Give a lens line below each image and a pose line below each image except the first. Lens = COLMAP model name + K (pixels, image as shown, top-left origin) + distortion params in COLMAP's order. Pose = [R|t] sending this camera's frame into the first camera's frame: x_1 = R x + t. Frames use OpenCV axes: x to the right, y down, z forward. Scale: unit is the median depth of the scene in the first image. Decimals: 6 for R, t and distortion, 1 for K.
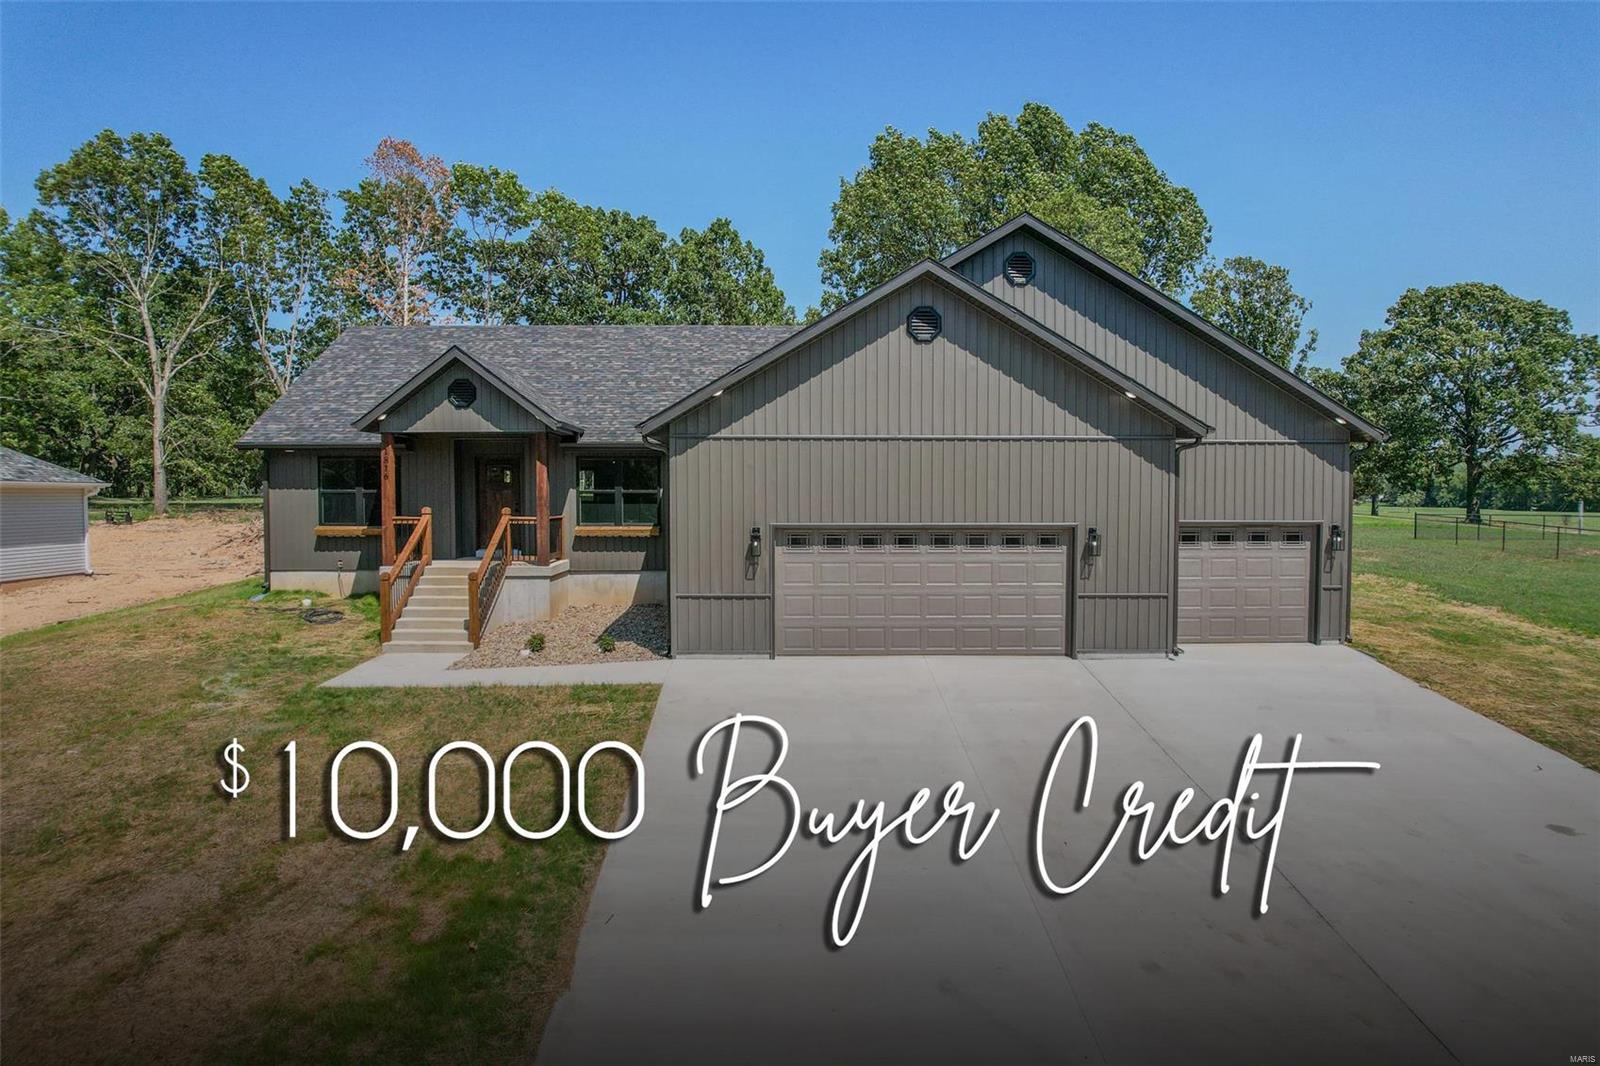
lens RADIAL K [[1018.3, 0, 800.0], [0, 1018.3, 533.0], [0, 0, 1]] dist [-0.069989, 0.067238]
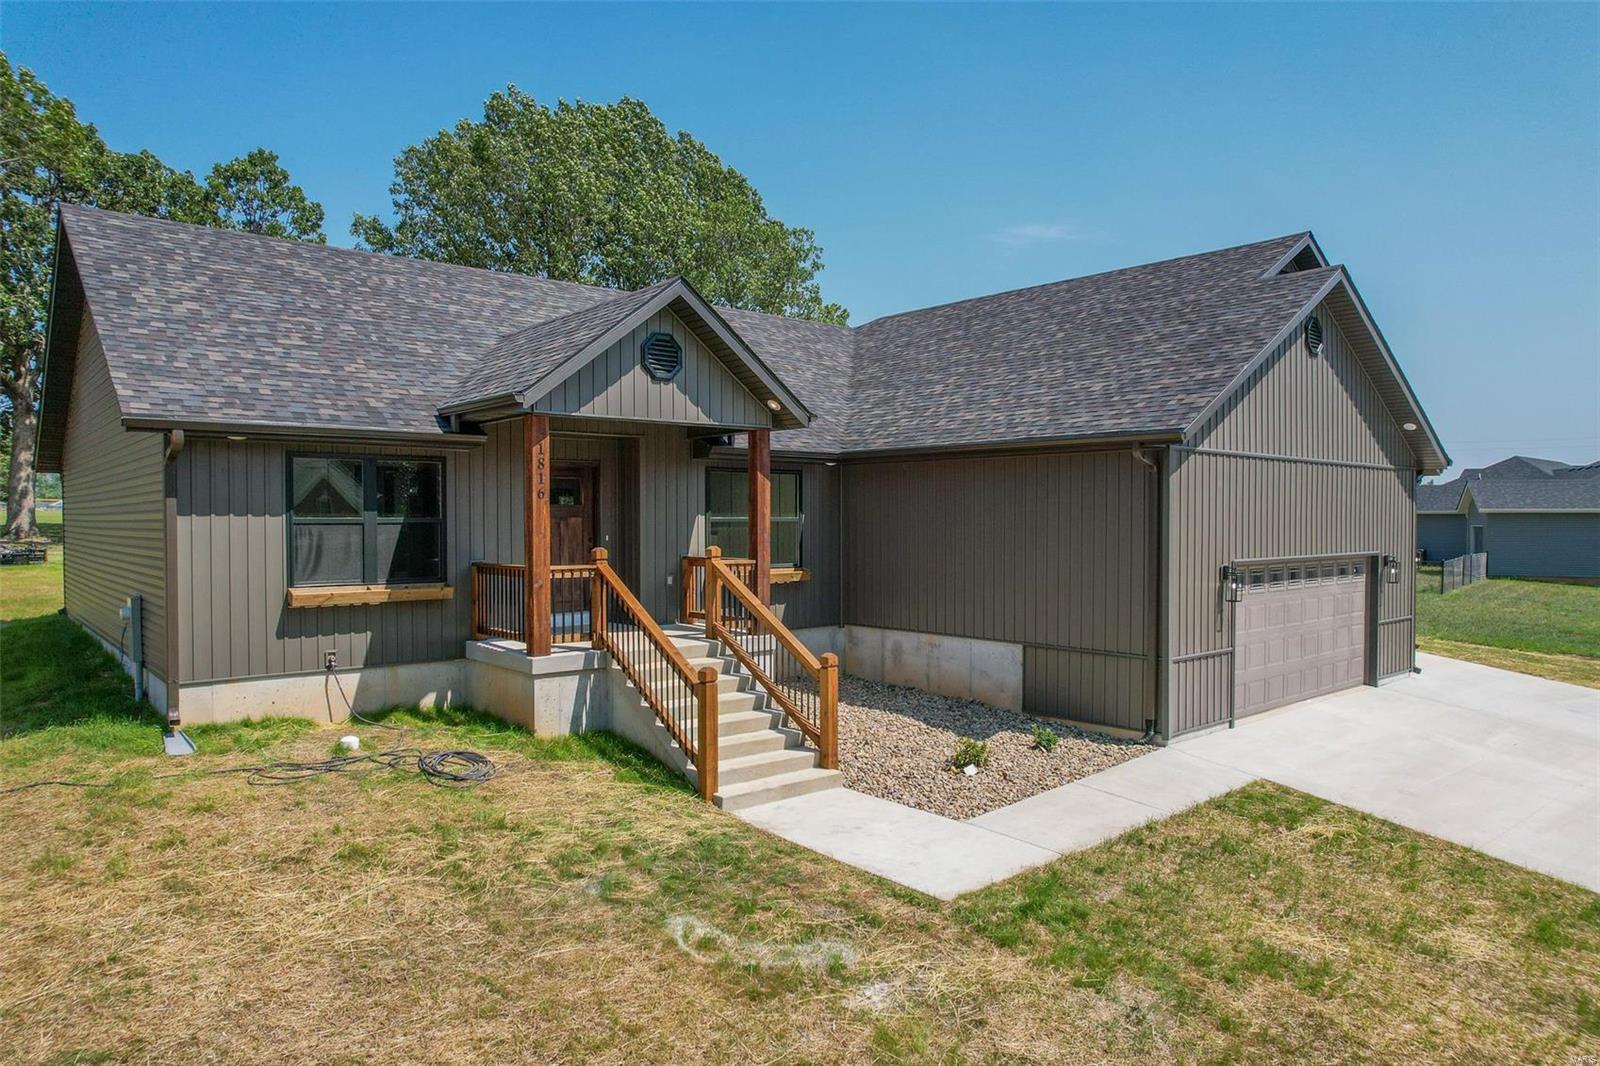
lens RADIAL K [[1036.2, 0, 810.4], [0, 1036.2, 531.2], [0, 0, 1]] dist [-0.081468, 0.070465]
pose [[0.772105, -0.010266, 0.635412, -0.779830], [0.025120, 0.999581, -0.014373, -0.028116], [-0.634998, 0.027059, 0.772040, 0.563447]]
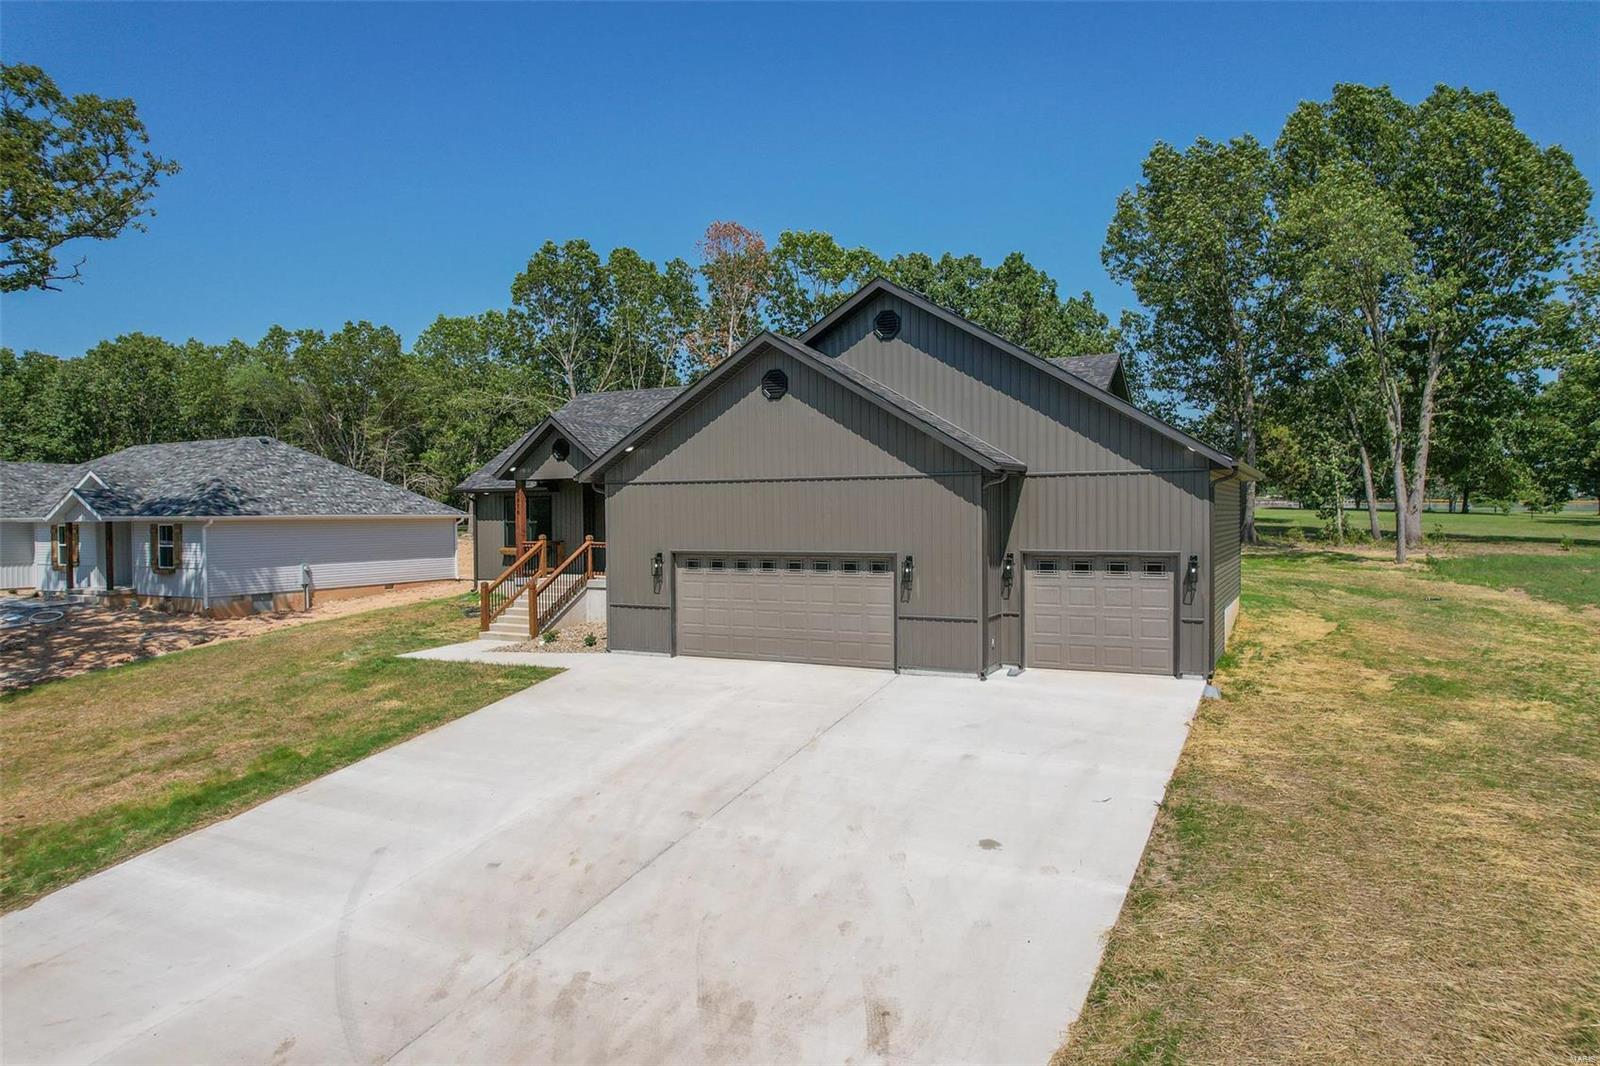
lens RADIAL K [[1036.2, 0, 810.4], [0, 1036.2, 531.2], [0, 0, 1]] dist [-0.081468, 0.070465]
pose [[0.883528, 0.000603, -0.468378, 0.704601], [-0.010995, 0.999750, -0.019454, -0.008628], [0.468249, 0.022338, 0.883314, -0.053915]]
